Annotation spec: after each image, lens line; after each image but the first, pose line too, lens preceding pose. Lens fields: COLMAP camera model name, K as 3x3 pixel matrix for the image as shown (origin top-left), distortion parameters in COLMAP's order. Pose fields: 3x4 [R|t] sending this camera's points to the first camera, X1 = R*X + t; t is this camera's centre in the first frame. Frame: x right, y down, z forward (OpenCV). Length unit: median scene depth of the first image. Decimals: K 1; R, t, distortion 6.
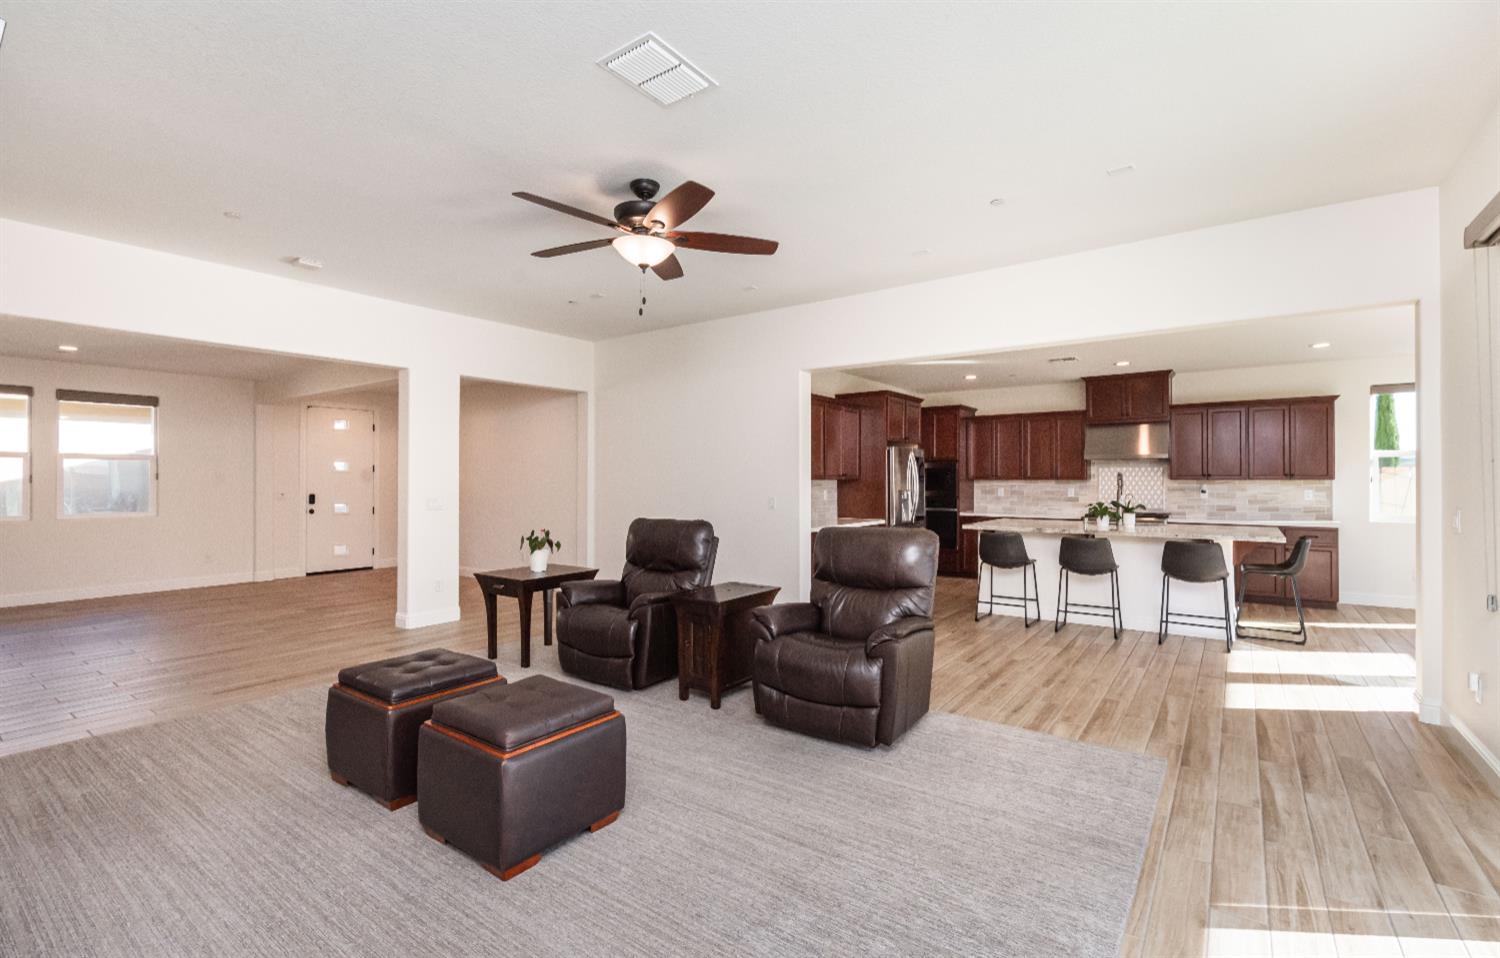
lens RADIAL K [[653.5, 0, 749.4], [0, 653.5, 471.3], [0, 0, 1]] dist [0.001896, -0.000974]
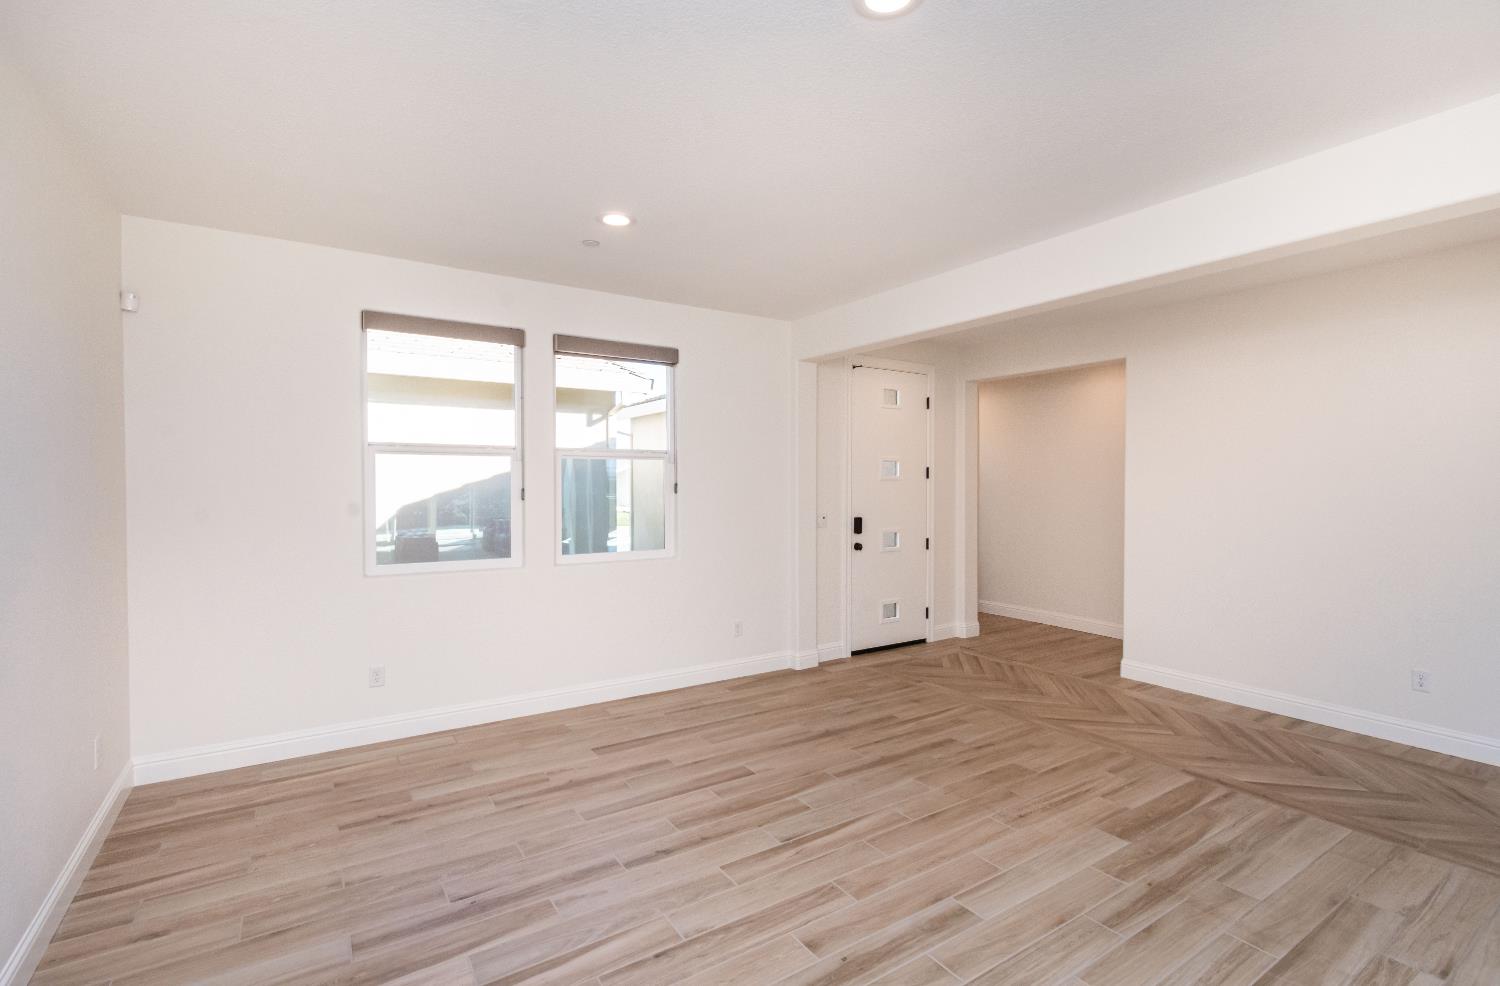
lens RADIAL K [[665.7, 0, 743.4], [0, 665.7, 489.9], [0, 0, 1]] dist [0.001900, -0.001018]
pose [[0.932103, 0.002051, -0.362188, -0.850288], [0.006448, 0.999732, 0.022256, -0.004831], [0.362136, -0.023080, 0.931839, 0.635405]]
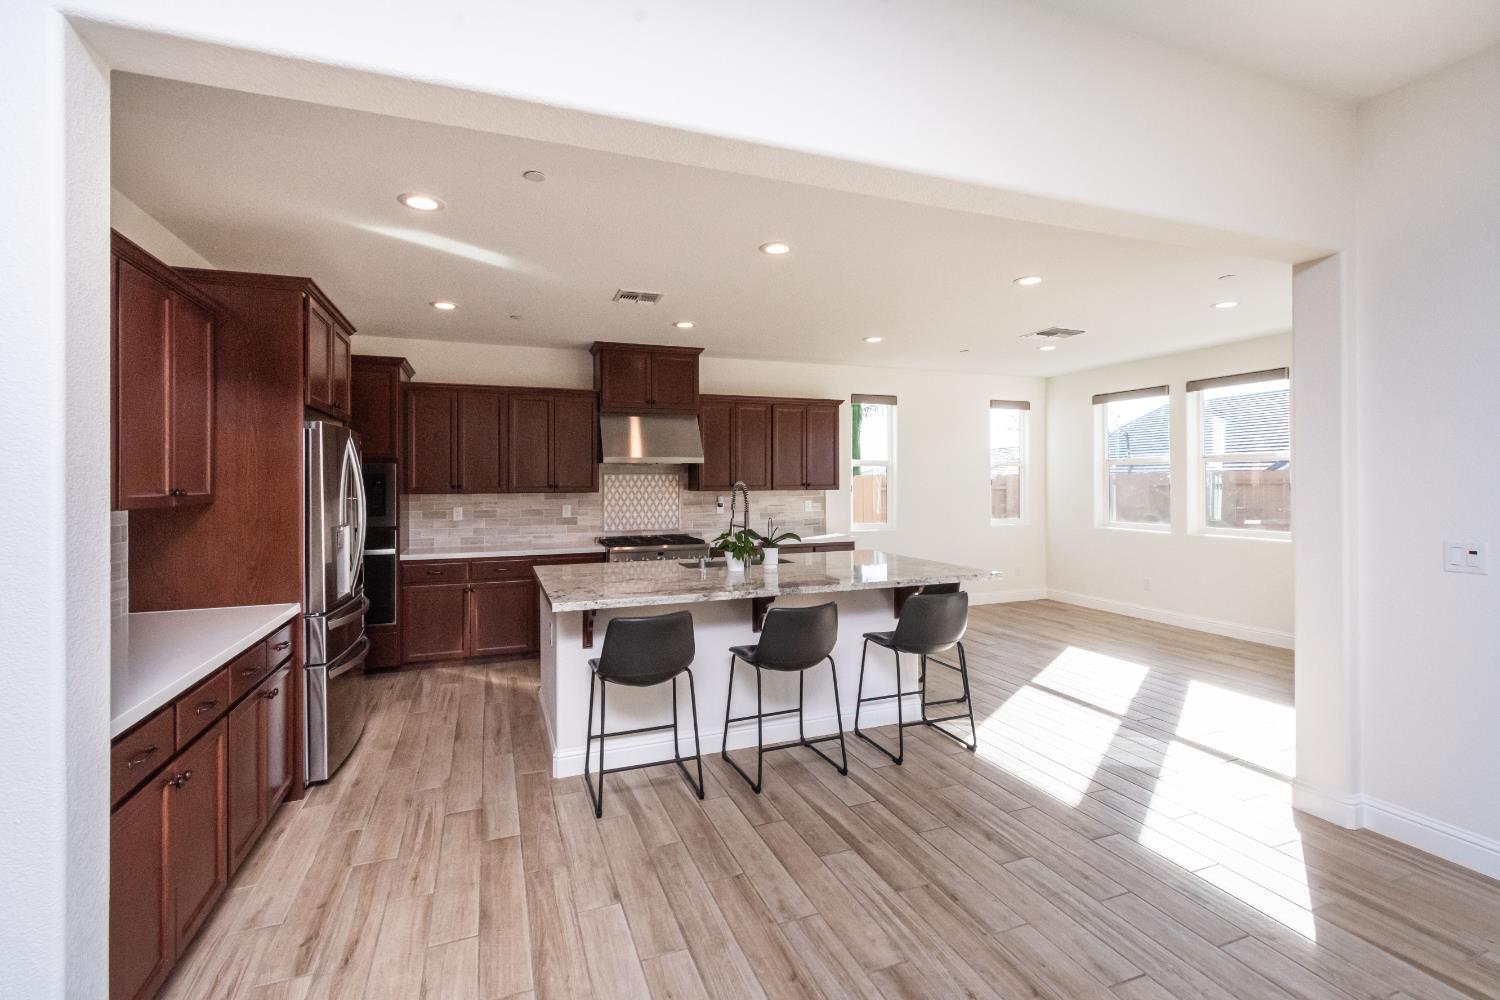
lens RADIAL K [[665.7, 0, 732.9], [0, 665.7, 485.9], [0, 0, 1]] dist [0.001900, -0.001018]
pose [[0.547417, -0.010068, 0.836799, 0.013346], [-0.004550, 0.999877, 0.015007, -0.006917], [-0.836847, -0.012023, 0.547304, 0.682501]]
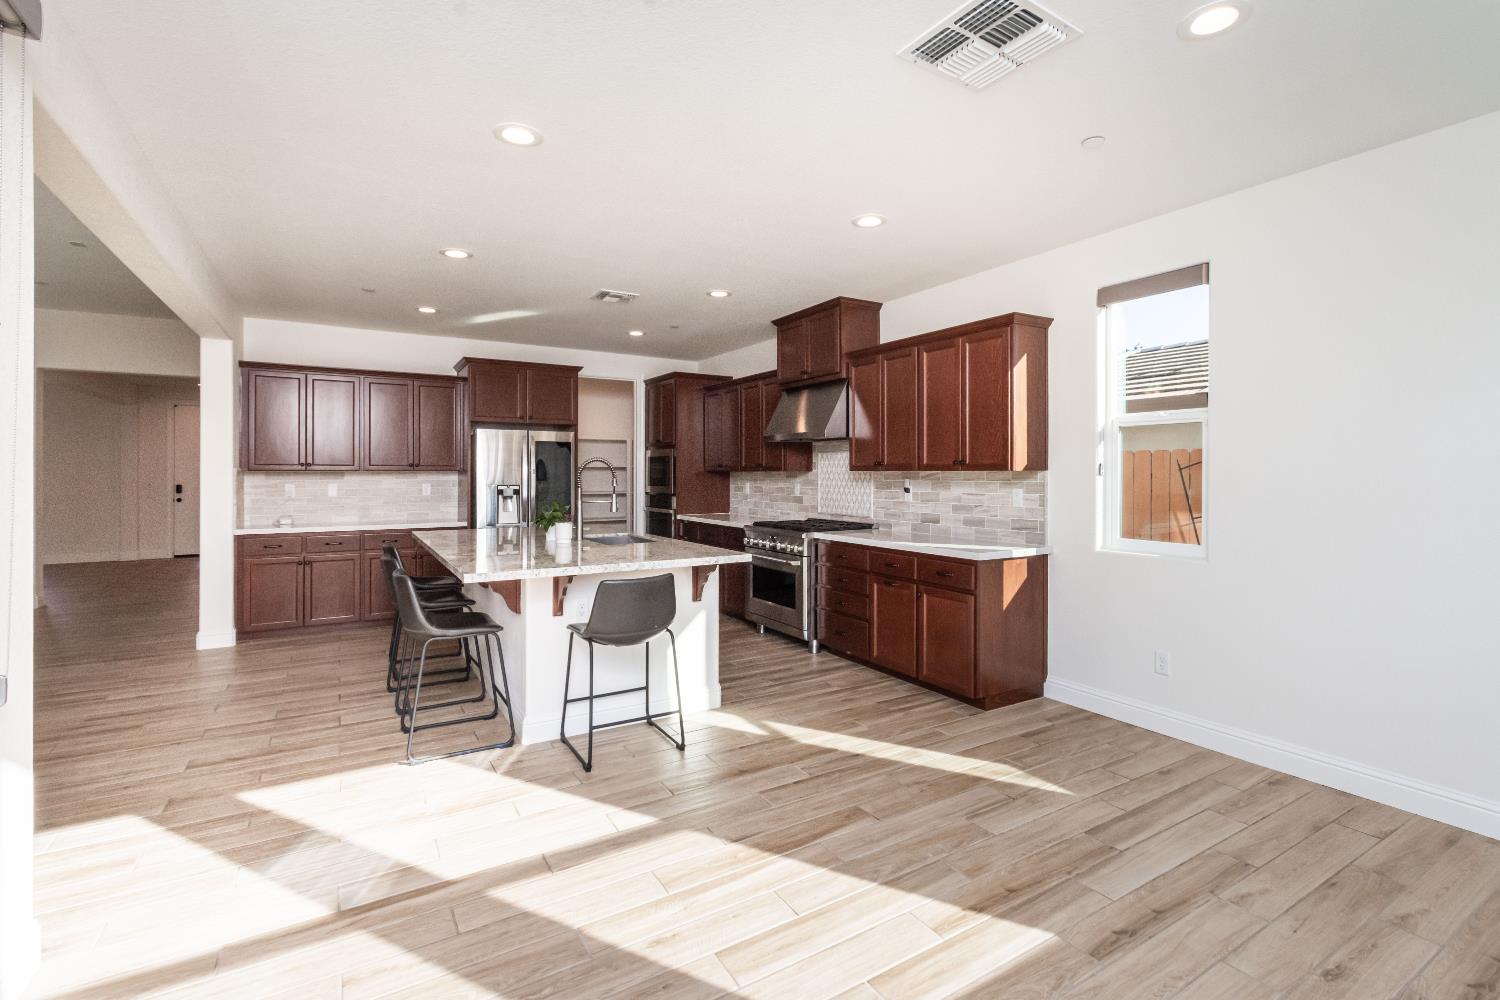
lens RADIAL K [[689.2, 0, 750.7], [0, 689.2, 467.0], [0, 0, 1]] dist [0.009778, 0.000304]
pose [[0.924906, -0.001972, -0.380191, 1.029173], [0.003302, 0.999990, 0.002848, 0.008638], [0.380181, -0.003890, 0.924904, 0.442750]]
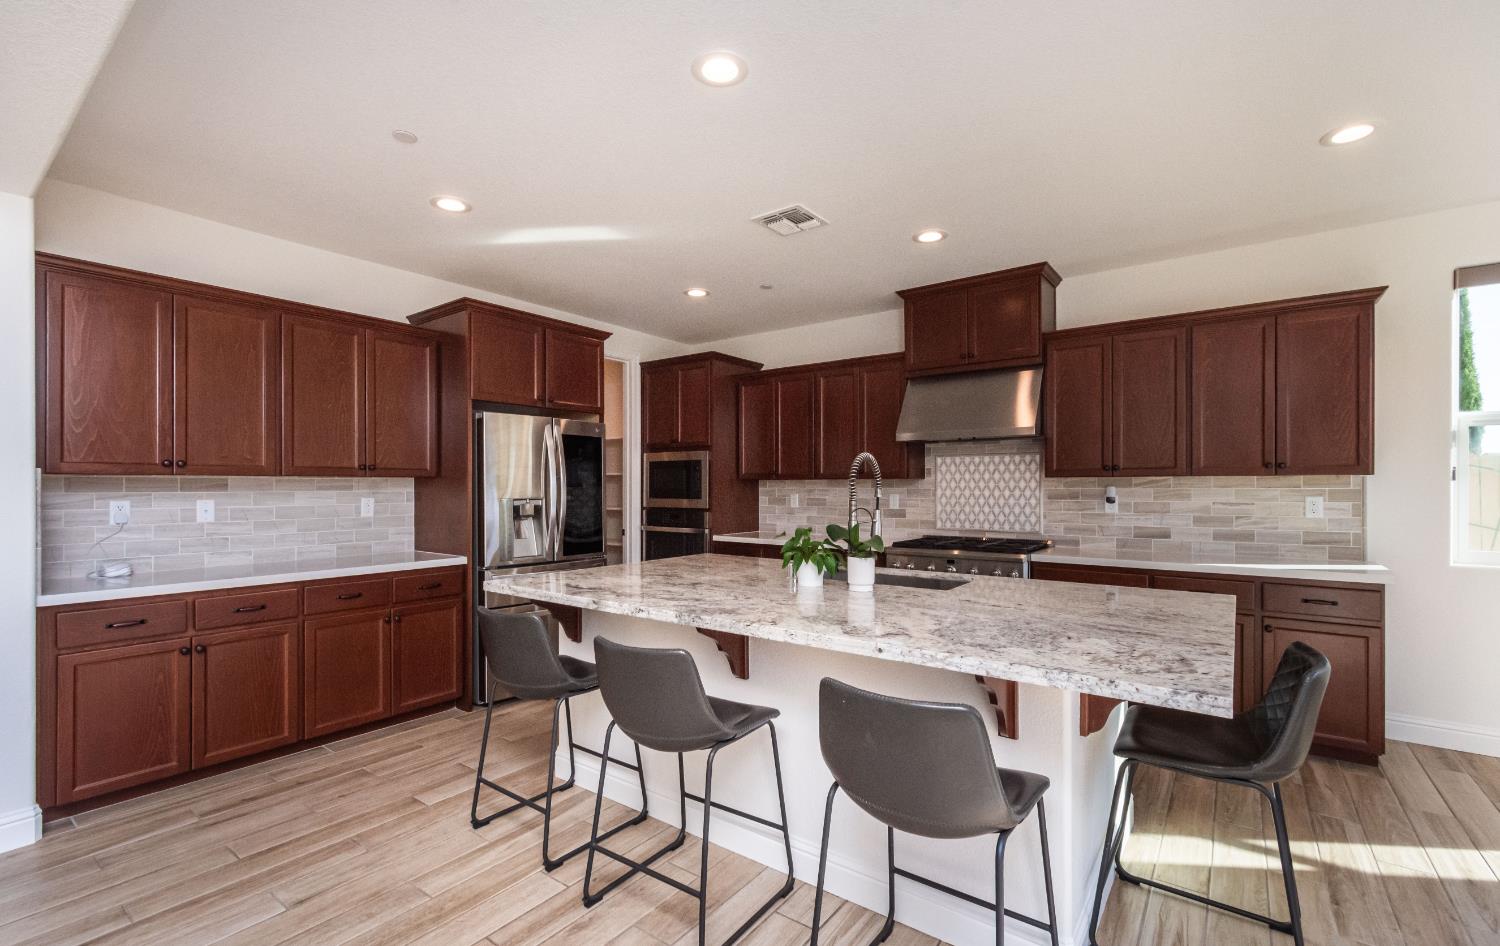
lens RADIAL K [[646.6, 0, 745.4], [0, 646.6, 485.0], [0, 0, 1]] dist [0.000250, 0.000555]
pose [[0.999954, -0.000881, -0.009547, 0.523049], [0.000970, 0.999955, 0.009404, 0.017690], [0.009538, -0.009413, 0.999910, 0.617953]]
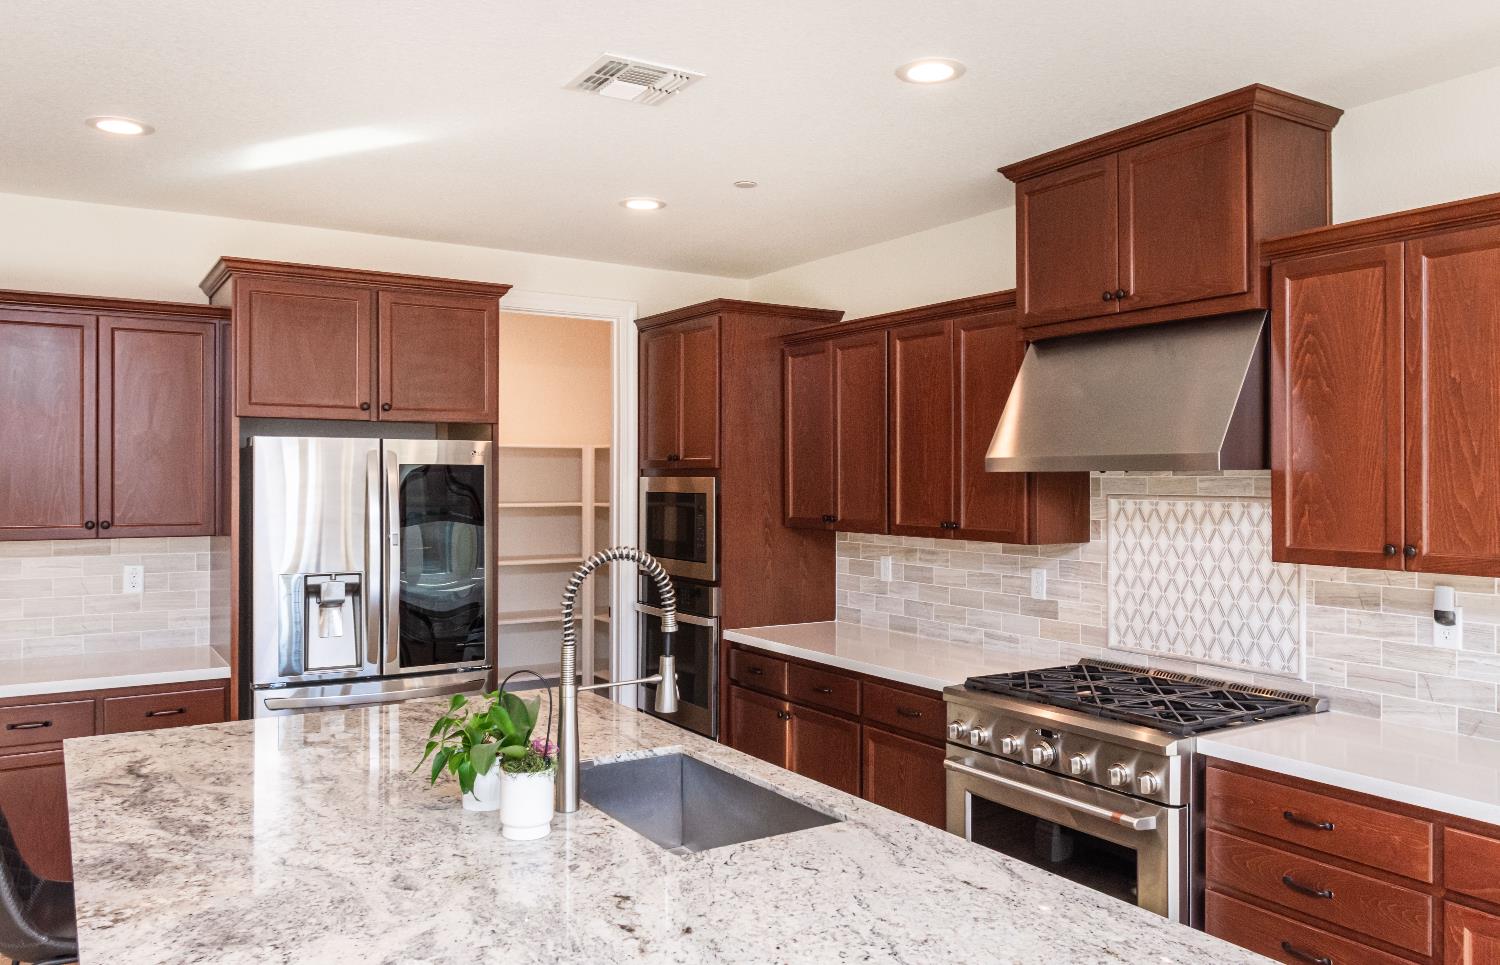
lens RADIAL K [[1107.5, 0, 747.2], [0, 1107.5, 466.7], [0, 0, 1]] dist [-0.004287, 0.007519]
pose [[0.934877, -0.002466, -0.354963, 0.775385], [0.002517, 0.999997, -0.000317, -0.026917], [0.354963, -0.000597, 0.934880, 0.720296]]
